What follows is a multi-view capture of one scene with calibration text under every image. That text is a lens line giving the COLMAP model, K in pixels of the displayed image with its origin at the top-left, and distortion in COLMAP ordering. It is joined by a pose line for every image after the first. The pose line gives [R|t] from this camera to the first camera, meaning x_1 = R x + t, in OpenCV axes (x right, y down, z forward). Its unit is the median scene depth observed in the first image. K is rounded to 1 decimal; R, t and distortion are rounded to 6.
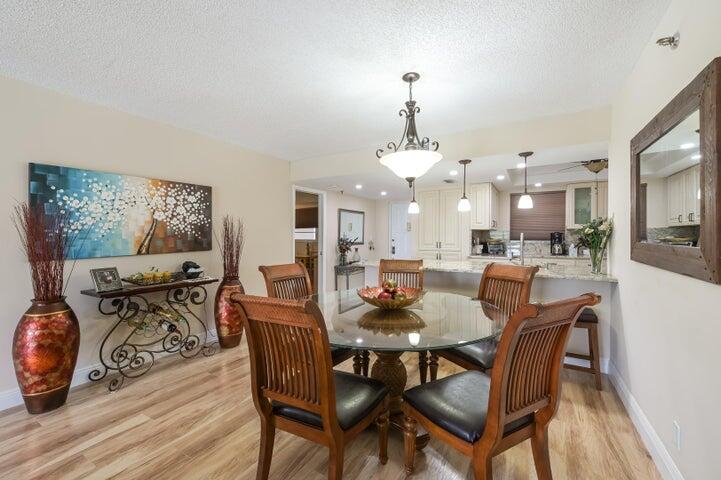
lens RADIAL K [[303.4, 0, 356.8], [0, 303.4, 236.0], [0, 0, 1]] dist [-0.013931, -0.000064]
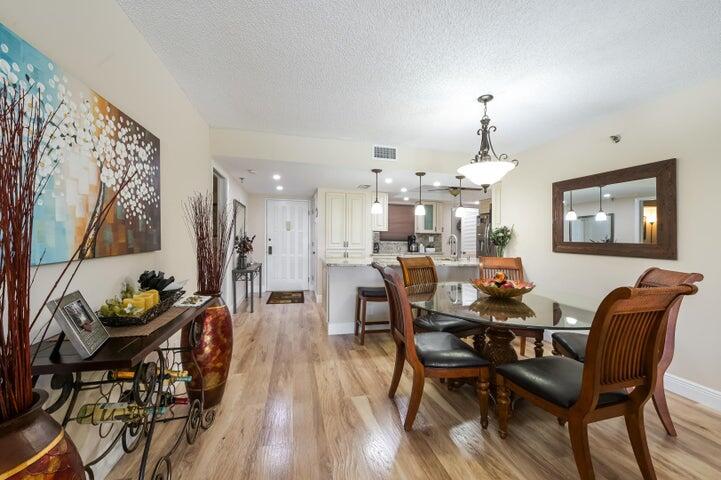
lens RADIAL K [[290.1, 0, 363.8], [0, 290.1, 235.7], [0, 0, 1]] dist [-0.003054, -0.001556]
pose [[0.709371, 0.025562, 0.704372, -0.662313], [-0.021525, 0.999662, -0.014600, 0.021649], [-0.704507, -0.004804, 0.709681, 0.380848]]
